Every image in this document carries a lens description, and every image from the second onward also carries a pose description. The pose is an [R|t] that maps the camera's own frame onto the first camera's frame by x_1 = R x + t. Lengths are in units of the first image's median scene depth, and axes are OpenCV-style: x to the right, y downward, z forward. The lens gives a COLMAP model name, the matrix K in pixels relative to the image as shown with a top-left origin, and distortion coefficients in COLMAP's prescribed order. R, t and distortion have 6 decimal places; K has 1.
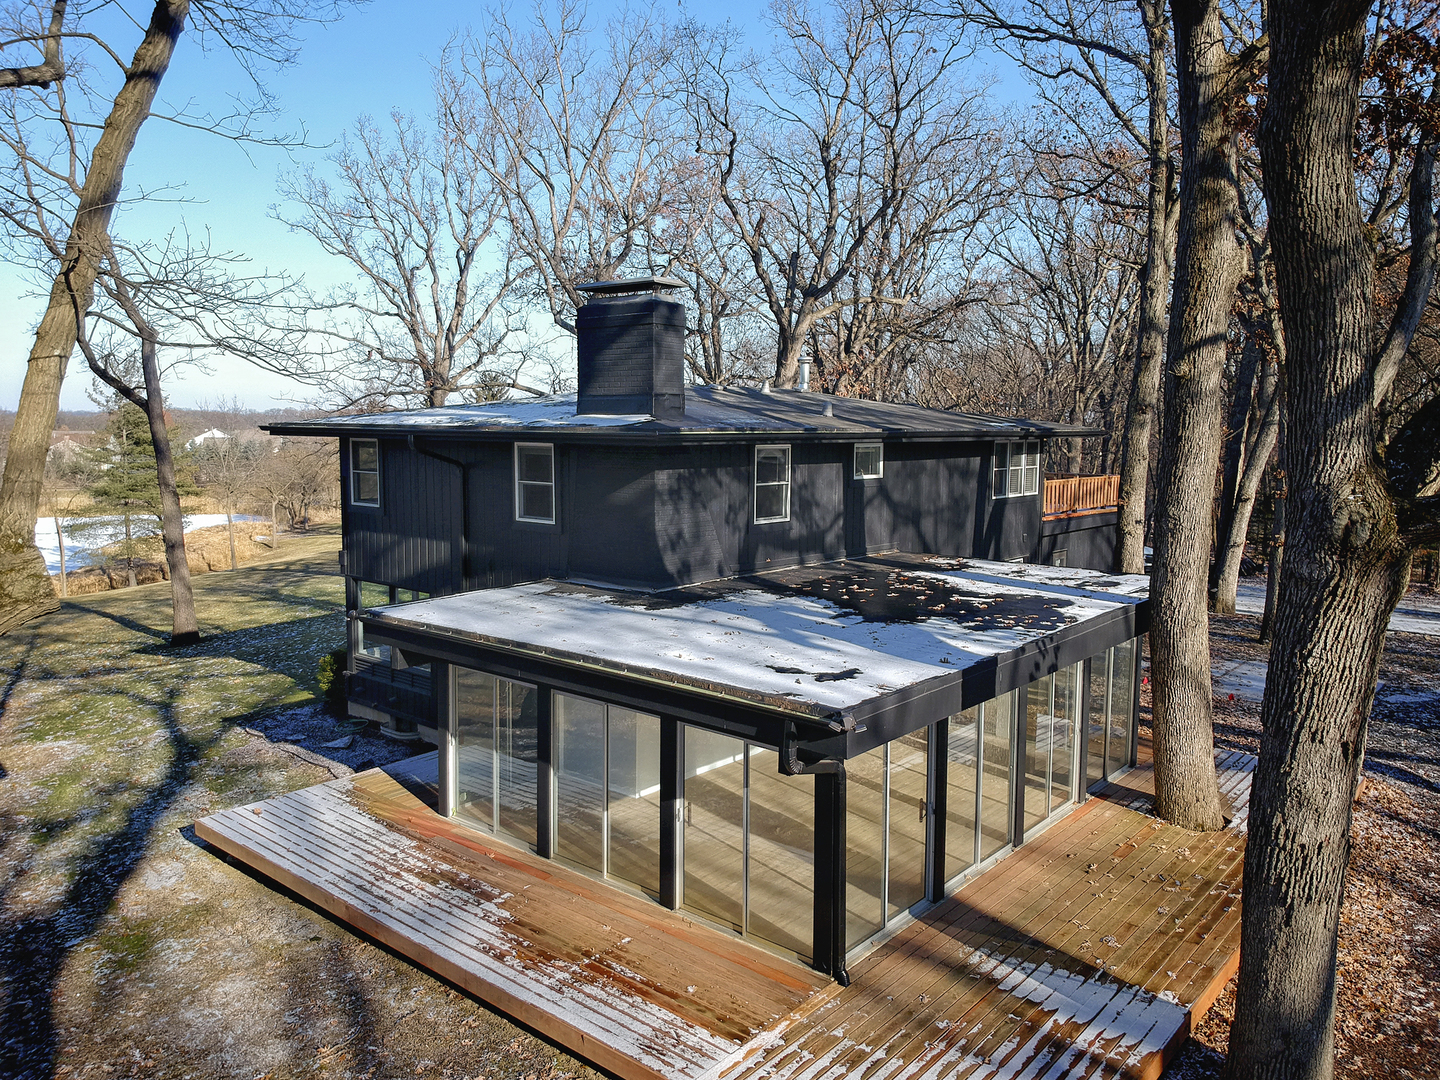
lens RADIAL K [[1047.2, 0, 719.6], [0, 1047.2, 536.6], [0, 0, 1]] dist [0.011149, -0.039475]
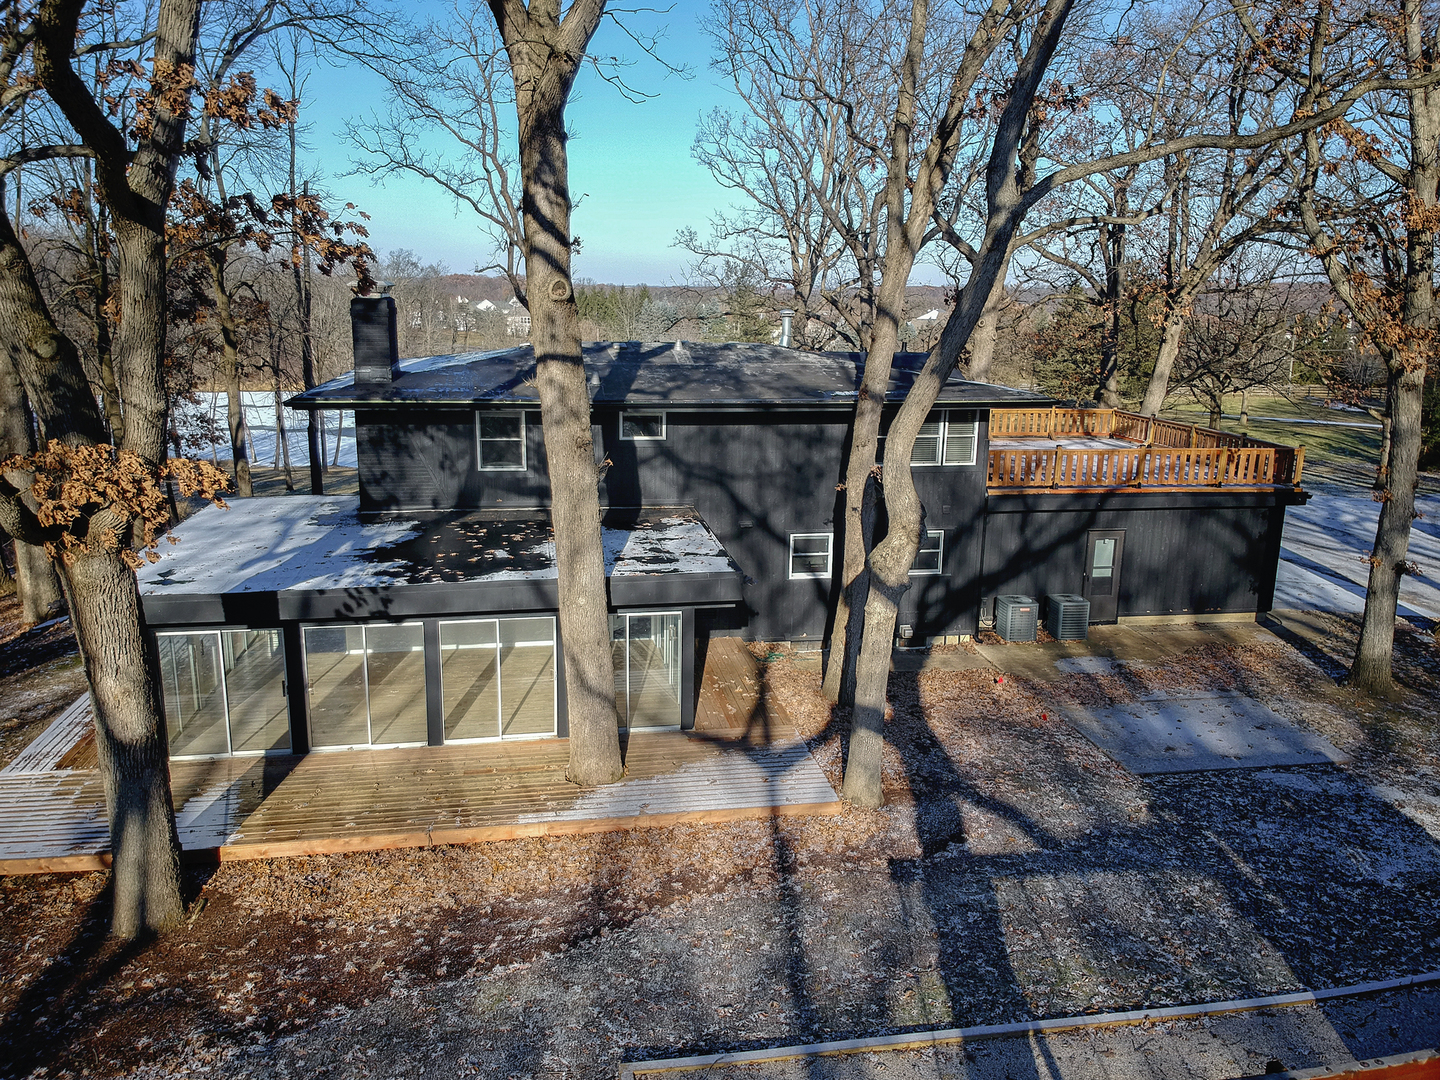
lens RADIAL K [[1047.2, 0, 715.9], [0, 1047.2, 541.4], [0, 0, 1]] dist [0.011149, -0.039475]
pose [[0.756965, 0.118539, -0.642614, 1.046019], [-0.075415, 0.992685, 0.094279, -0.067518], [0.649089, -0.022904, 0.760368, 0.237374]]
